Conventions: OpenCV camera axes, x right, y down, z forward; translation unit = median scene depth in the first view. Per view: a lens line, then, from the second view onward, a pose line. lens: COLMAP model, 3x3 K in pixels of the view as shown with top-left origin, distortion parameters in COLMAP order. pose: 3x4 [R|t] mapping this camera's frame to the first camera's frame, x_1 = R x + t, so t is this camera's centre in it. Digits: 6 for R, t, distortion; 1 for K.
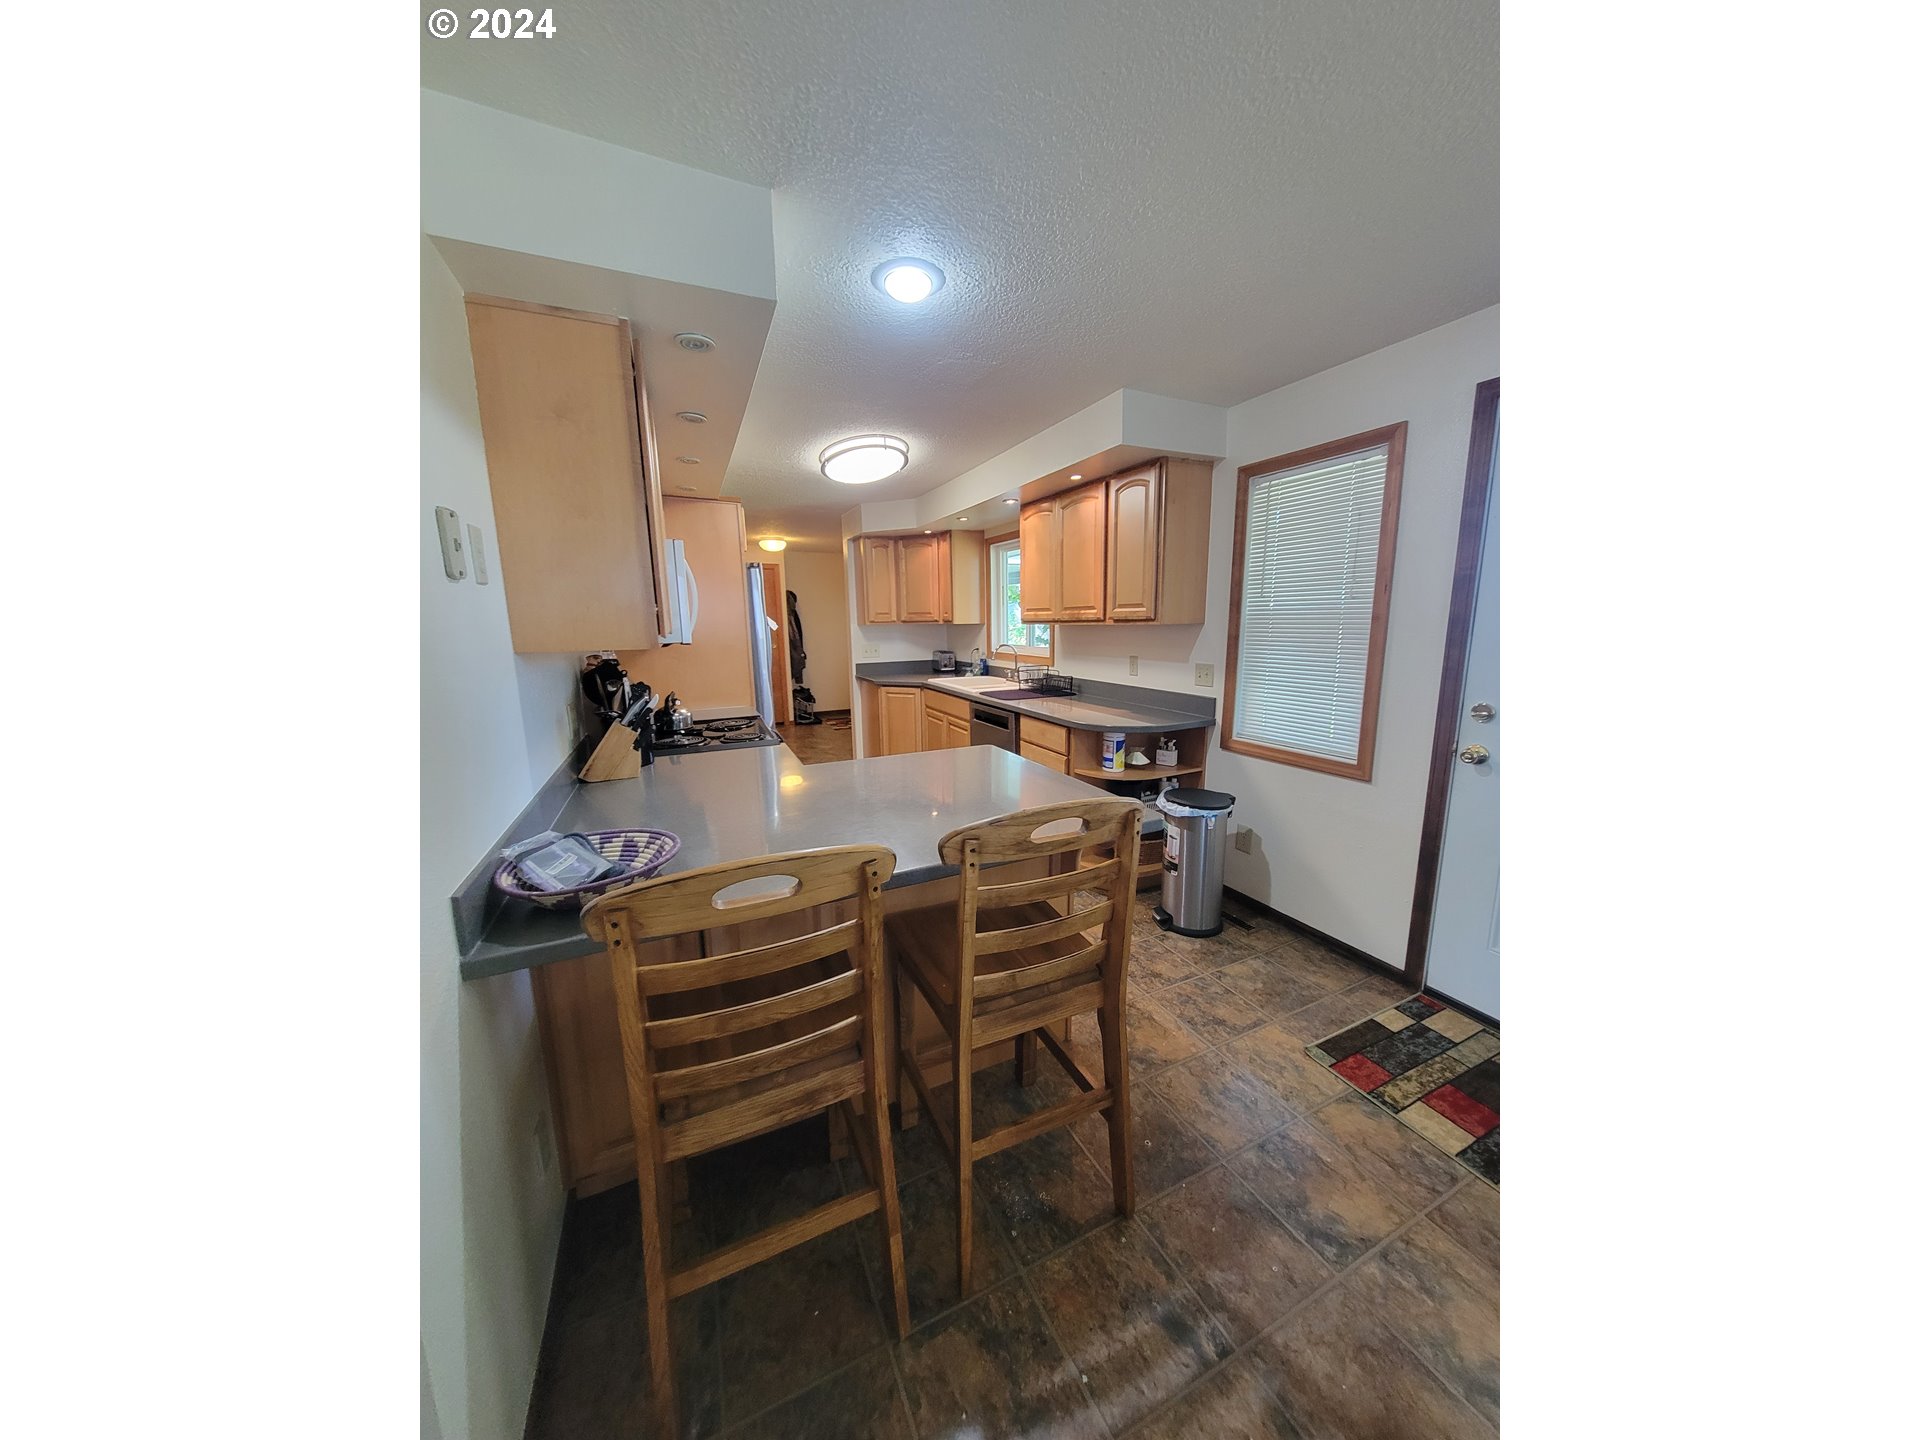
lens RADIAL K [[588.3, 0, 960.0], [0, 588.3, 720.0], [0, 0, 1]] dist [0.009897, 0.000025]
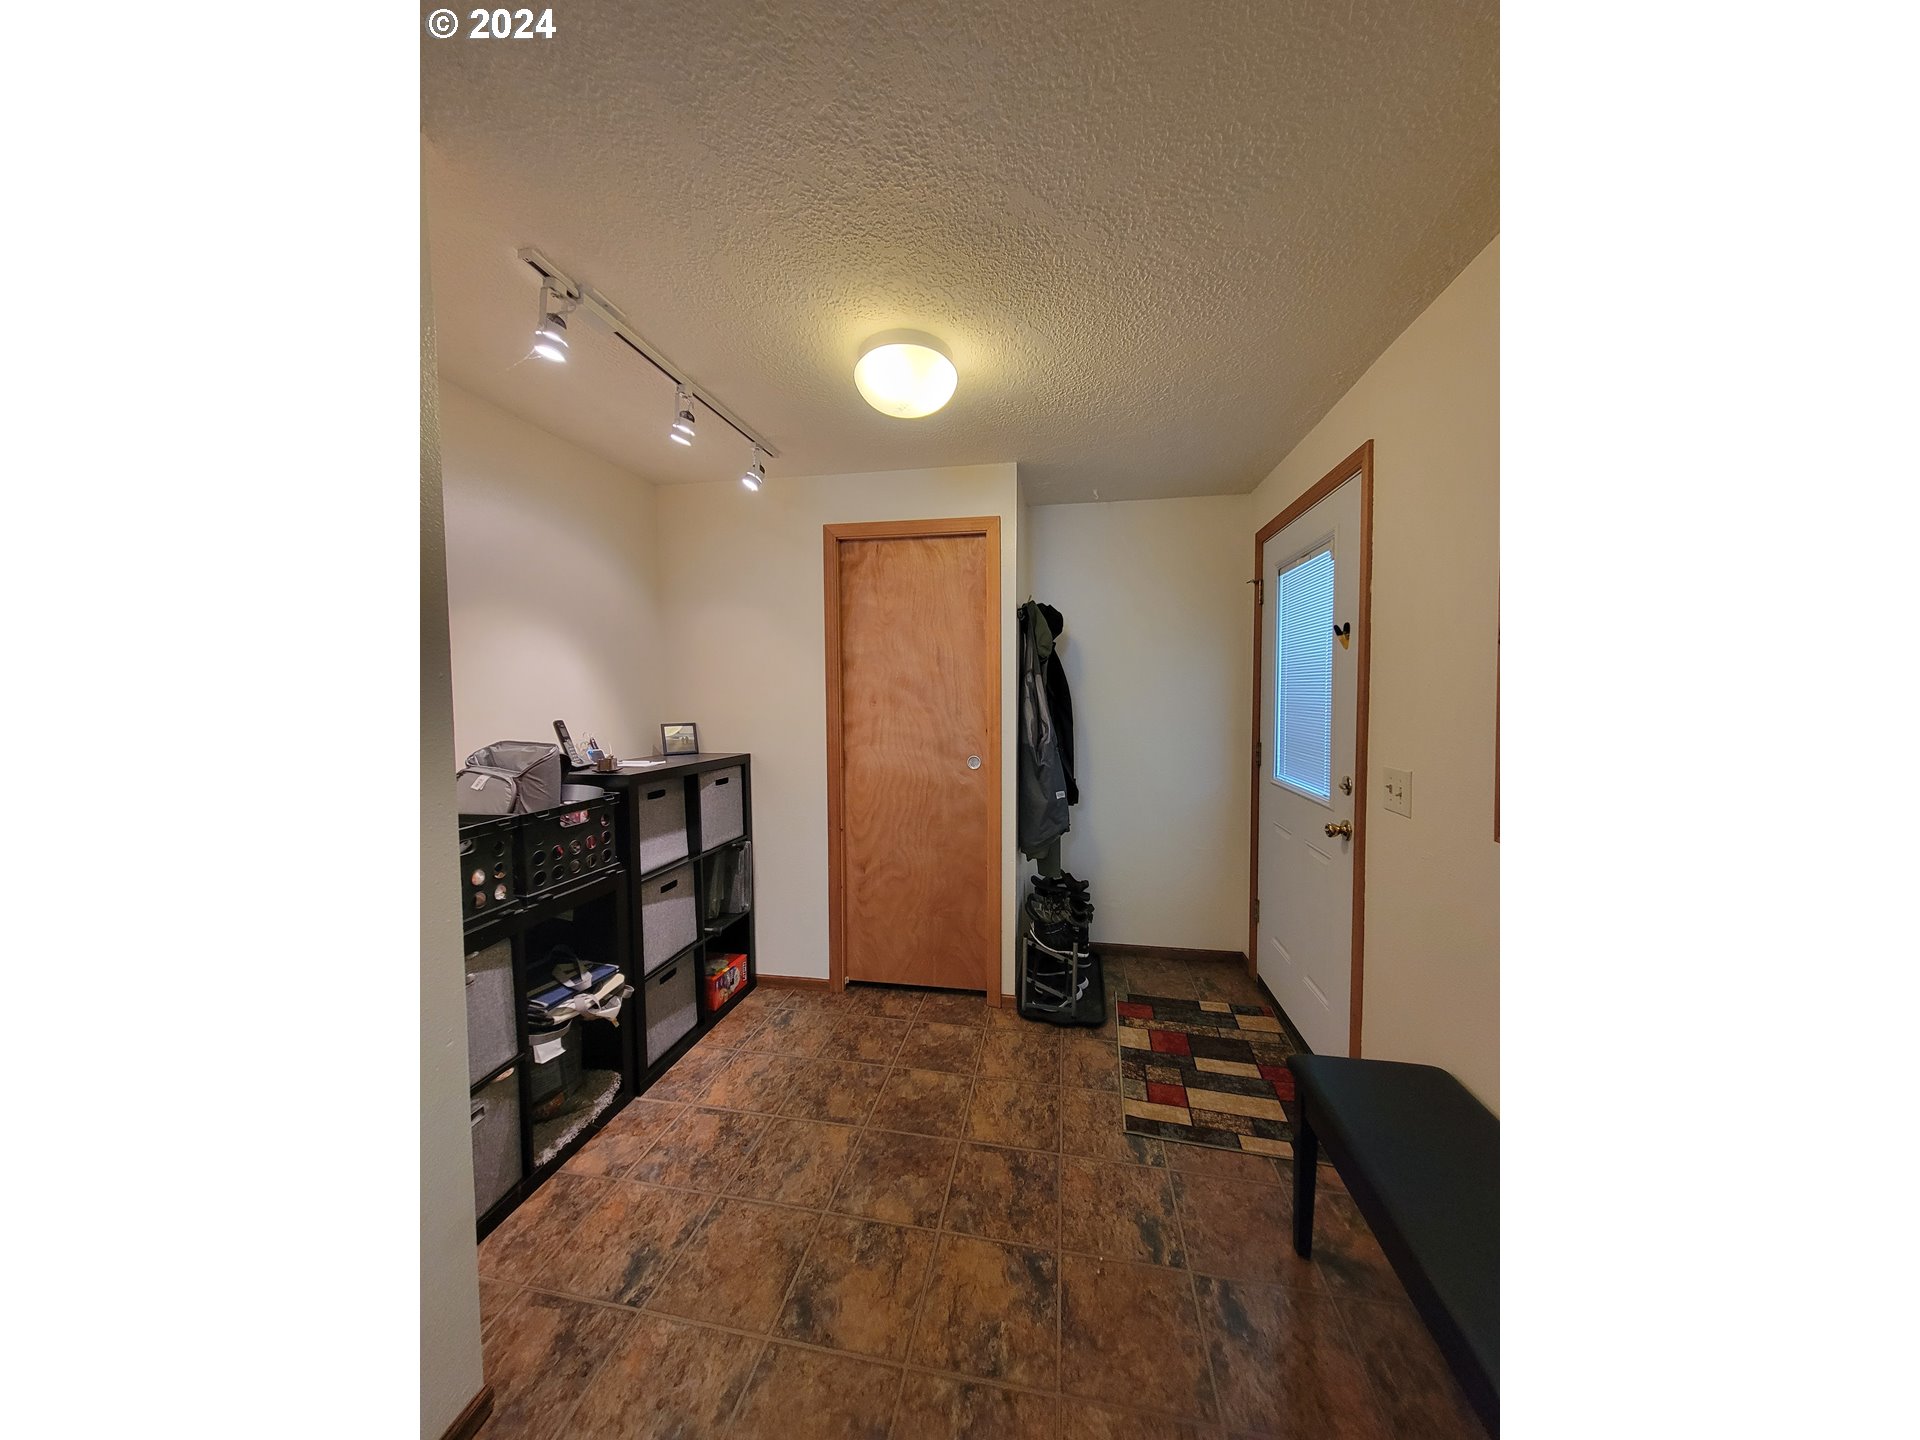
lens RADIAL K [[588.3, 0, 960.0], [0, 588.3, 720.0], [0, 0, 1]] dist [0.009897, 0.000025]
pose [[0.817433, 0.045162, -0.574250, -0.219436], [-0.111397, 0.990496, -0.080675, -0.203273], [0.565149, 0.129916, 0.814695, 1.208328]]
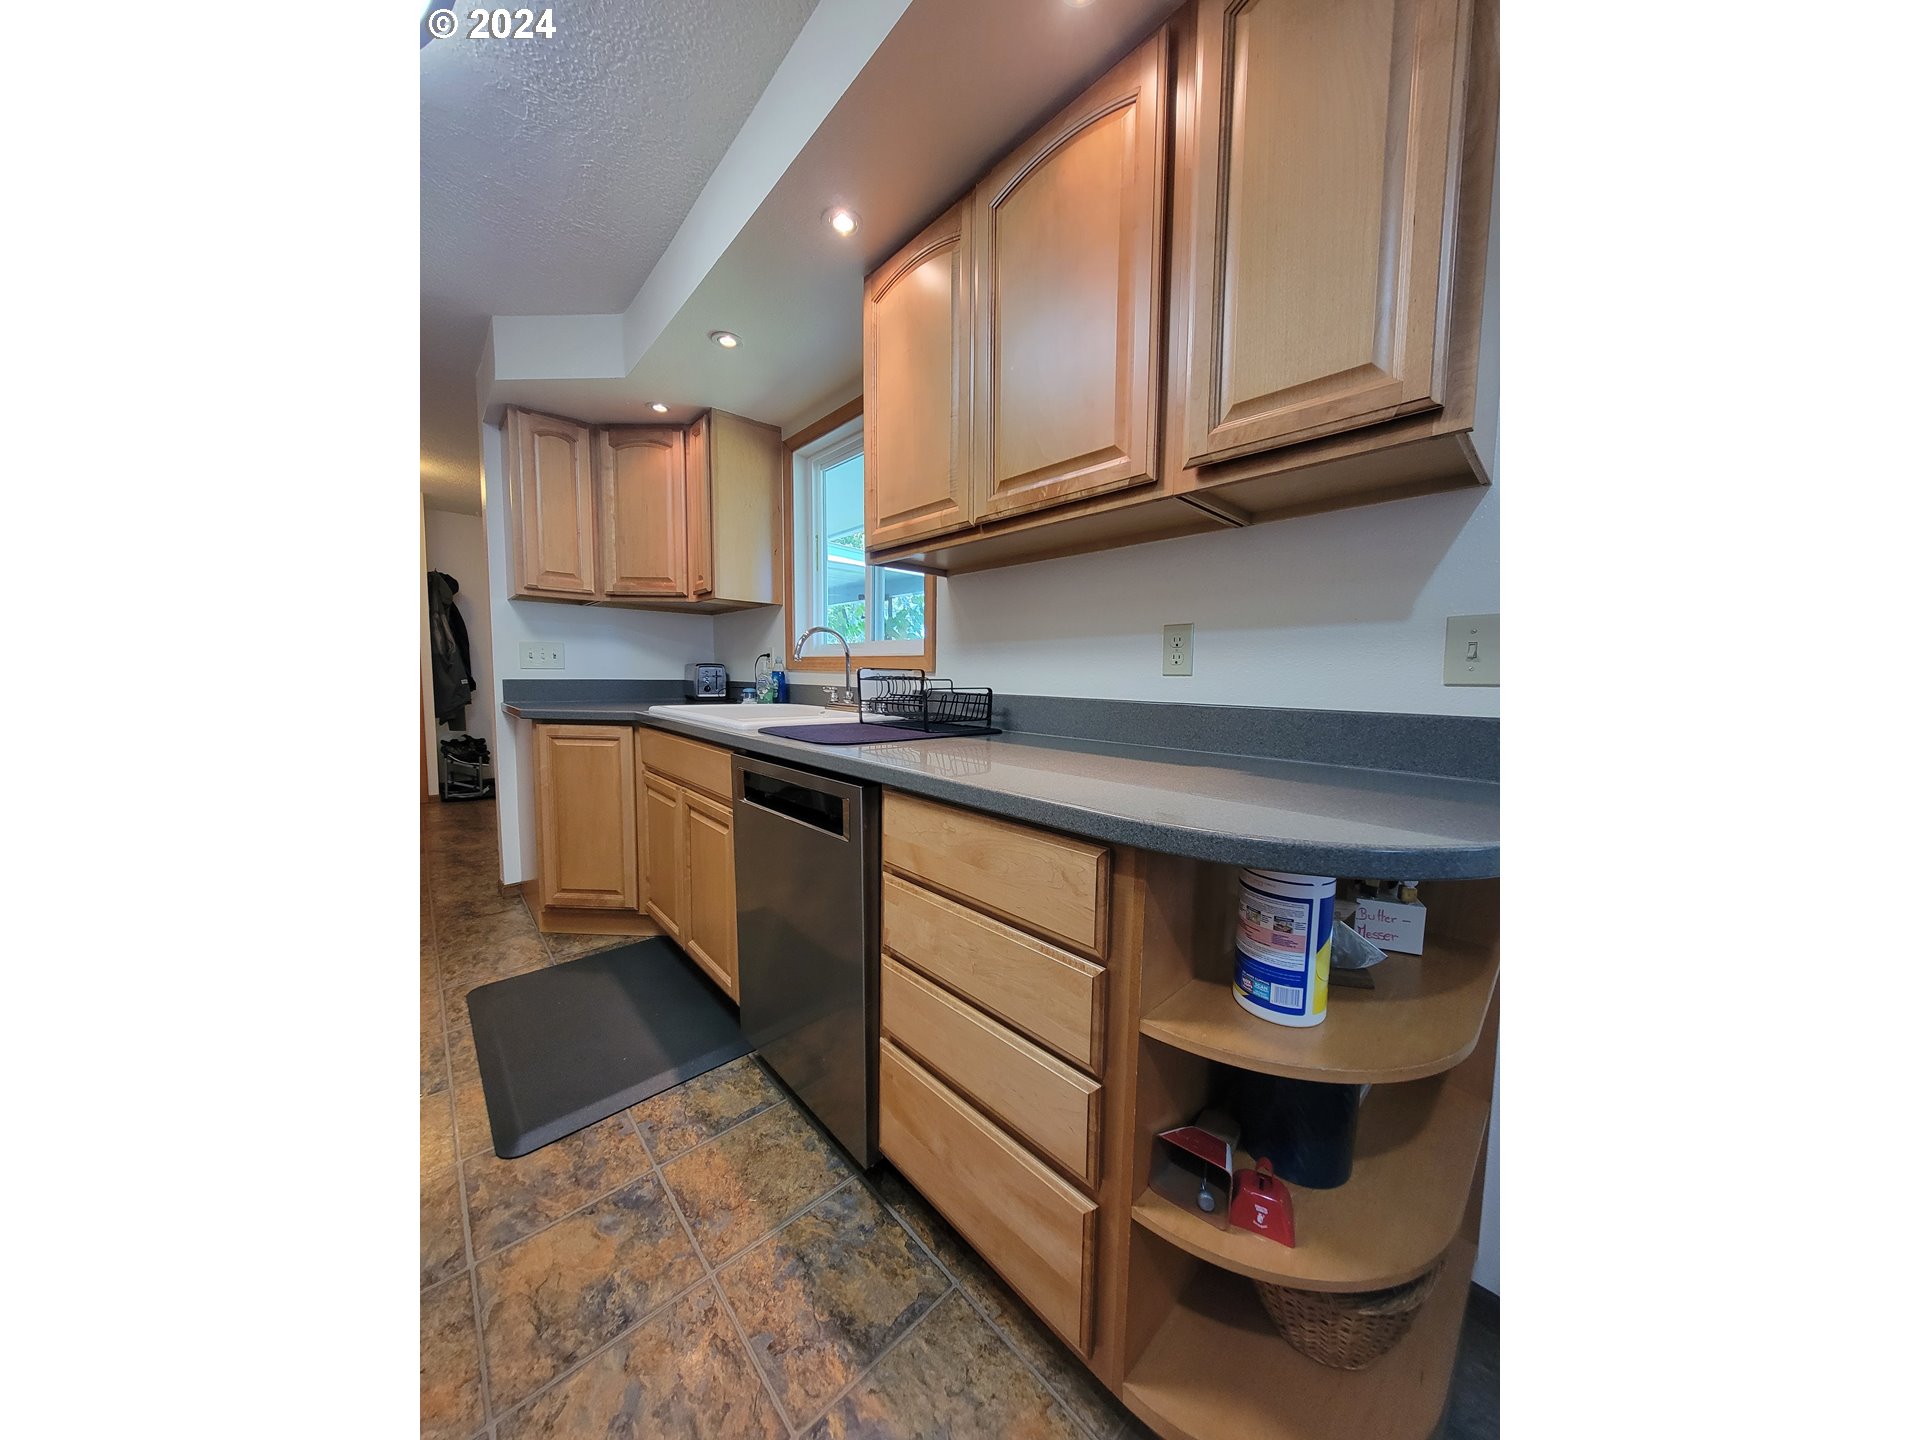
lens RADIAL K [[588.3, 0, 960.0], [0, 588.3, 720.0], [0, 0, 1]] dist [0.009897, 0.000025]
pose [[0.949508, 0.005211, 0.313700, 0.031157], [0.024383, 0.995612, -0.090341, -0.011980], [-0.312794, 0.093429, 0.945215, 0.505297]]
